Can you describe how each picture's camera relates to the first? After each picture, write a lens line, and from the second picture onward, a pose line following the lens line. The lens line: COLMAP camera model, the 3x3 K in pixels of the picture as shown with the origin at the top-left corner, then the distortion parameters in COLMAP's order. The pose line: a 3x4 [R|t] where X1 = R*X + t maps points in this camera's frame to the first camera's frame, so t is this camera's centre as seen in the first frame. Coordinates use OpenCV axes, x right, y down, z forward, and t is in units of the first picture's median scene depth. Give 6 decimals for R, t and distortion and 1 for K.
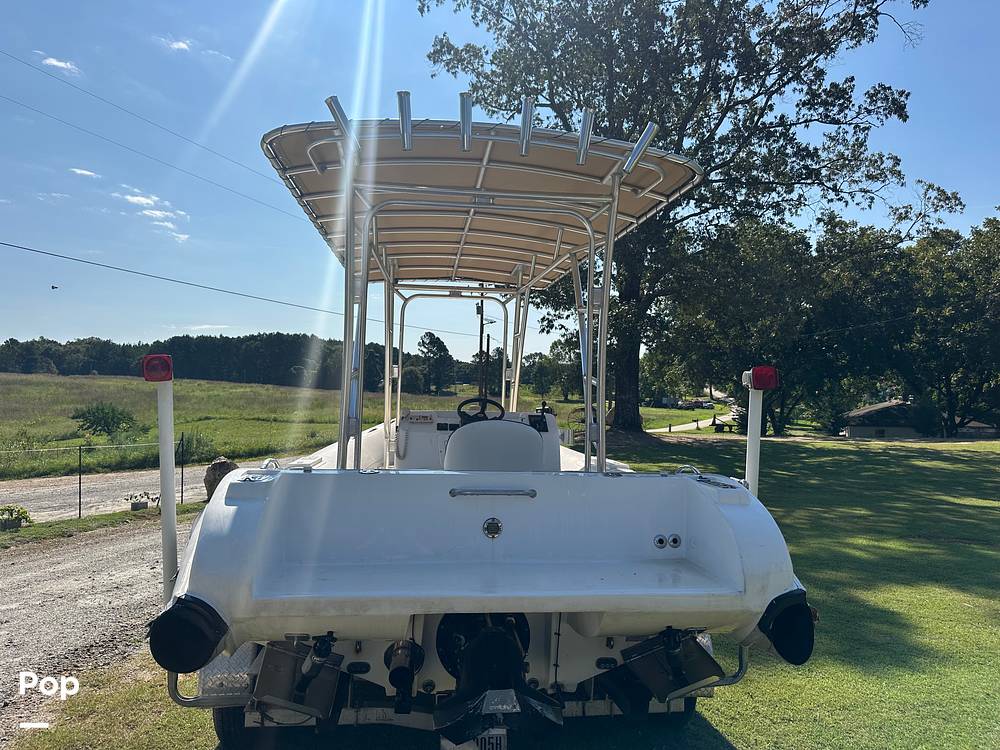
lens RADIAL K [[694.3, 0, 500.0], [0, 694.3, 375.0], [0, 0, 1]] dist [0.093451, -0.116030]
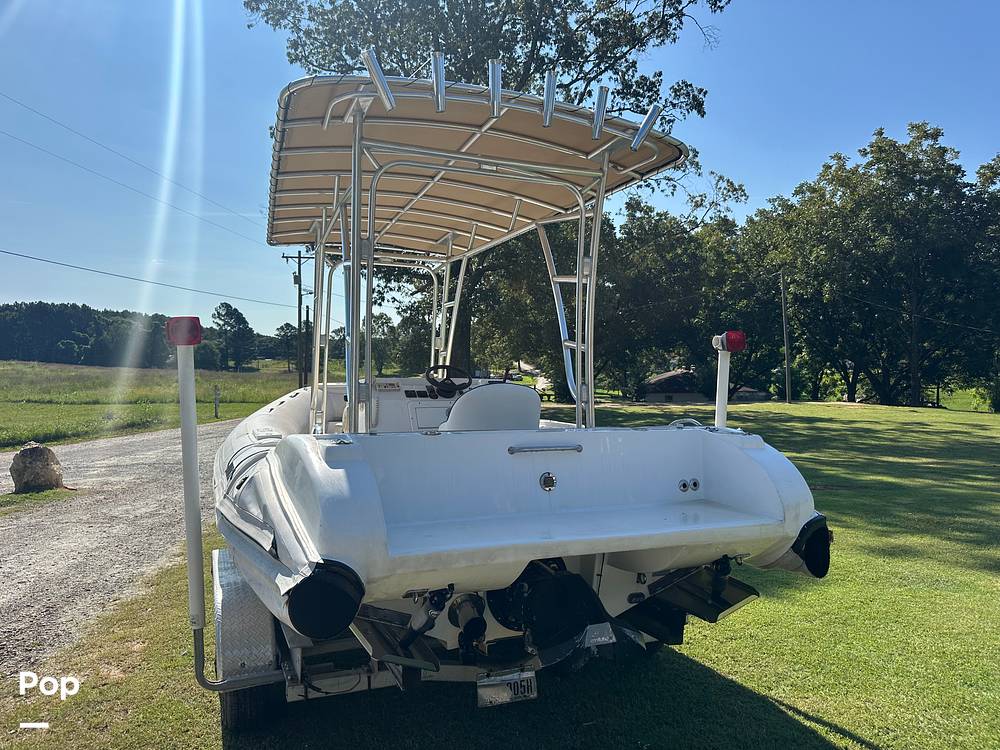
lens RADIAL K [[696.3, 0, 500.0], [0, 696.3, 375.0], [0, 0, 1]] dist [0.149811, -0.291120]
pose [[0.963809, -0.015237, 0.266158, -0.034263], [0.005358, 0.999271, 0.037803, 0.001740], [-0.266540, -0.035008, 0.963188, -0.000856]]
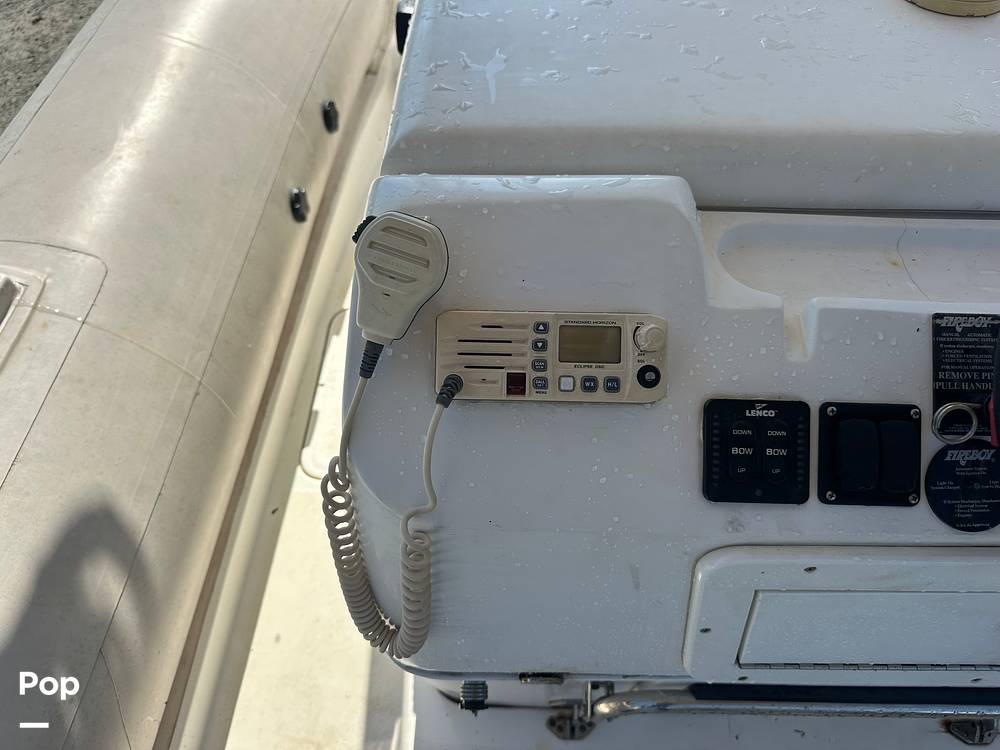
lens RADIAL K [[709.0, 0, 500.0], [0, 709.0, 375.0], [0, 0, 1]] dist [0.063610, -0.090363]
pose [[0.989399, 0.104473, -0.100872, -0.016744], [0.022908, 0.573630, 0.818794, -0.002663], [0.143405, -0.812425, 0.565155, 0.141846]]
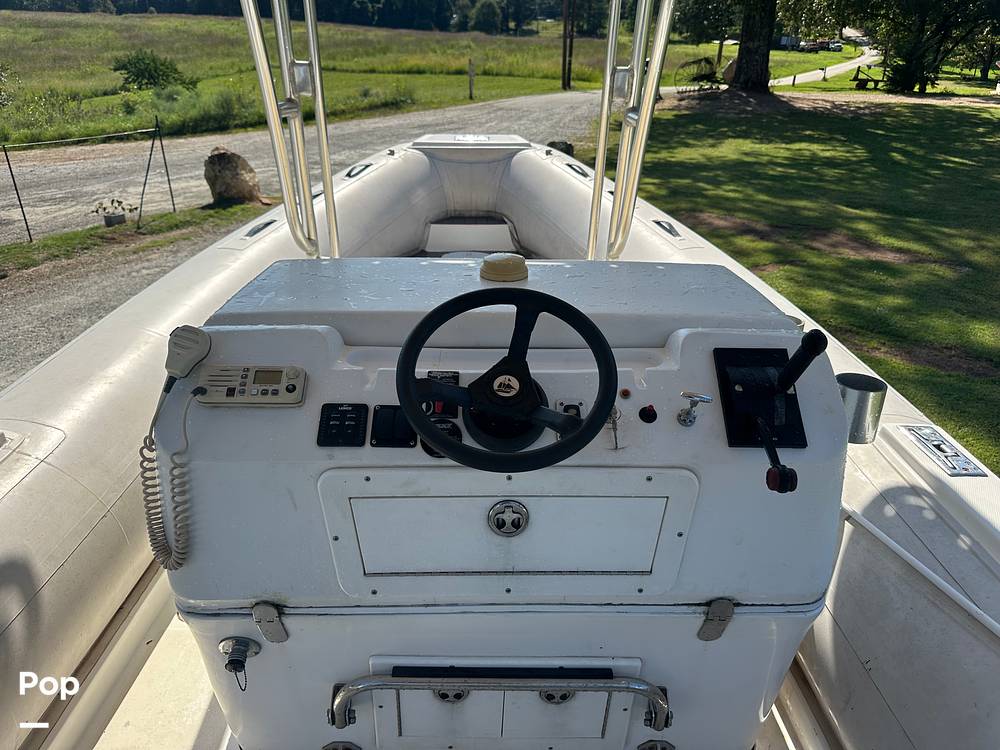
lens RADIAL K [[706.3, 0, 500.0], [0, 706.3, 375.0], [0, 0, 1]] dist [0.008569, -0.020896]
pose [[0.993723, 0.043147, -0.103211, -0.001606], [0.009308, 0.887531, 0.460654, -0.006721], [0.111479, -0.458724, 0.881558, 0.121866]]
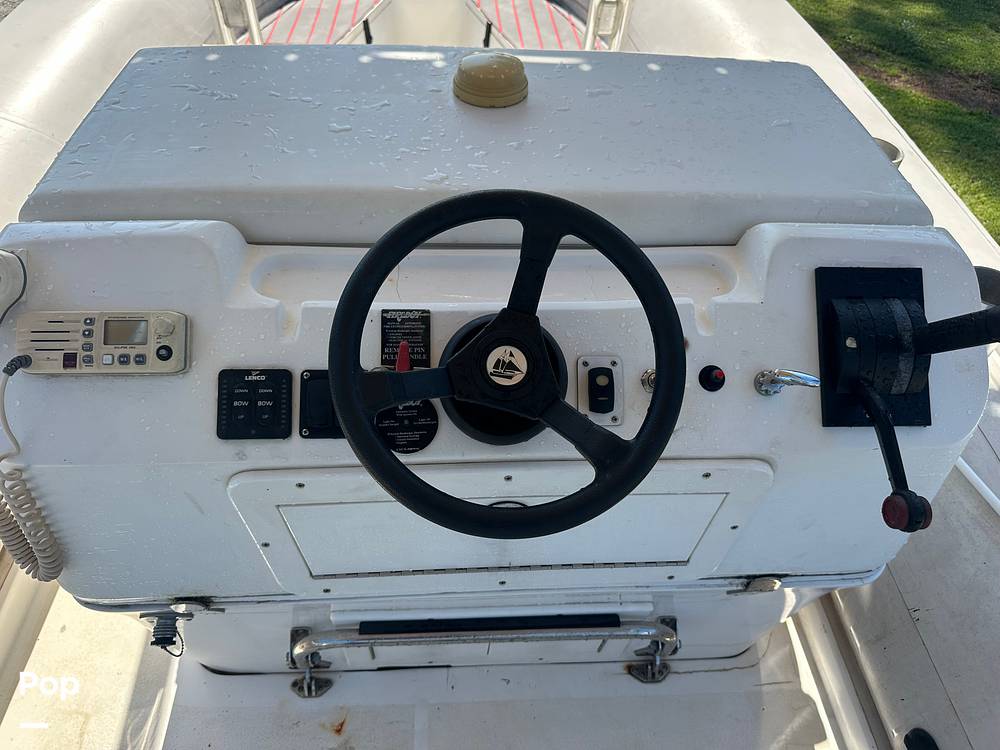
lens RADIAL K [[706.3, 0, 500.0], [0, 706.3, 375.0], [0, 0, 1]] dist [0.008569, -0.020896]
pose [[0.997187, 0.069423, -0.028275, -0.004249], [-0.021858, 0.630101, 0.776206, -0.007098], [0.071703, -0.773404, 0.629845, 0.137178]]
